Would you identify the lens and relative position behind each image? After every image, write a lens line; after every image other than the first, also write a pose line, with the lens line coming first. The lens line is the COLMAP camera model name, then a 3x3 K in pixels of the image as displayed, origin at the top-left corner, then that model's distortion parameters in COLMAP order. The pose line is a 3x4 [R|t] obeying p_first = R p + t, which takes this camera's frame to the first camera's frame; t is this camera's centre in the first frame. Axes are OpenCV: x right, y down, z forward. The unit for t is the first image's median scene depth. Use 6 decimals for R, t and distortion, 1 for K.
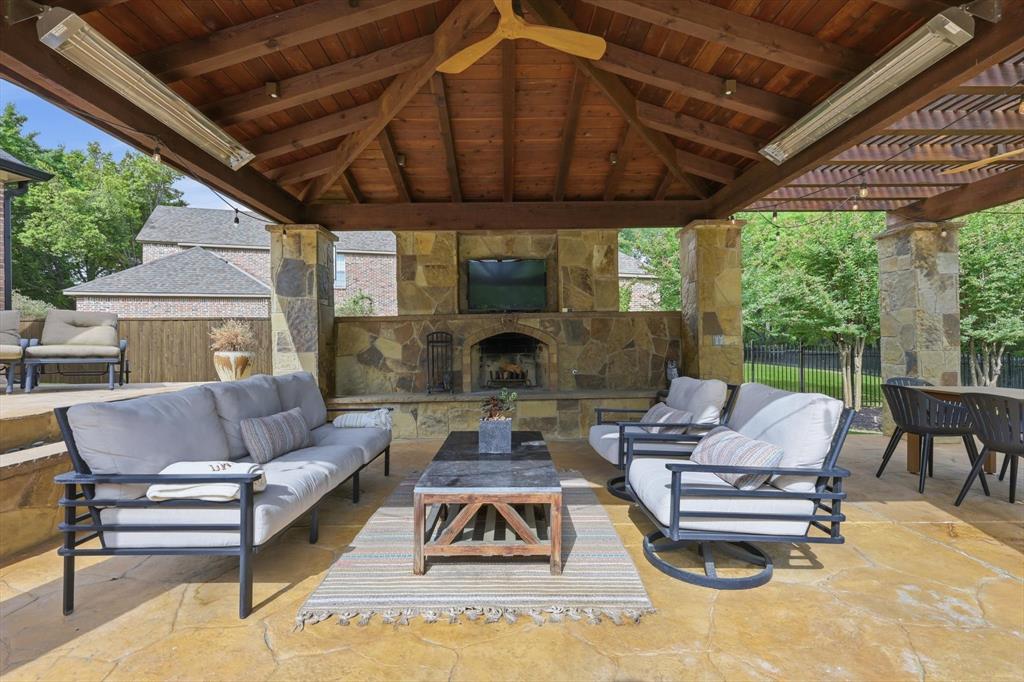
lens RADIAL K [[448.3, 0, 511.4], [0, 448.3, 348.6], [0, 0, 1]] dist [0.008856, -0.000441]
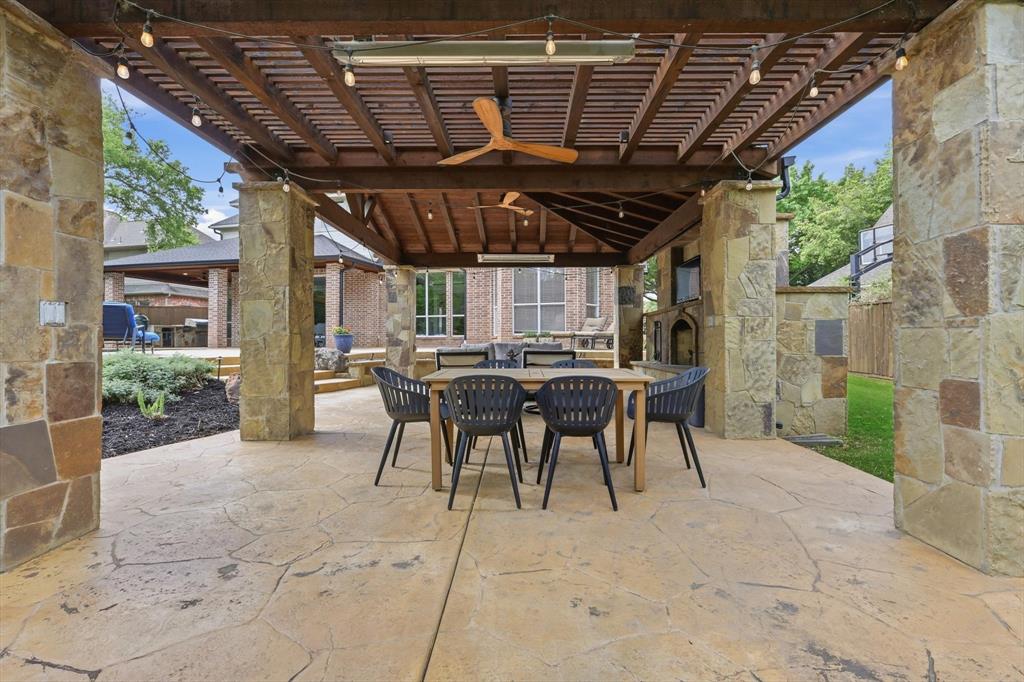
lens RADIAL K [[448.3, 0, 514.5], [0, 448.3, 337.1], [0, 0, 1]] dist [0.008856, -0.000441]
pose [[-0.013032, -0.005188, -0.999902, 1.369608], [0.007071, 0.999961, -0.005281, 0.012393], [0.999890, -0.007139, -0.012995, 0.611568]]
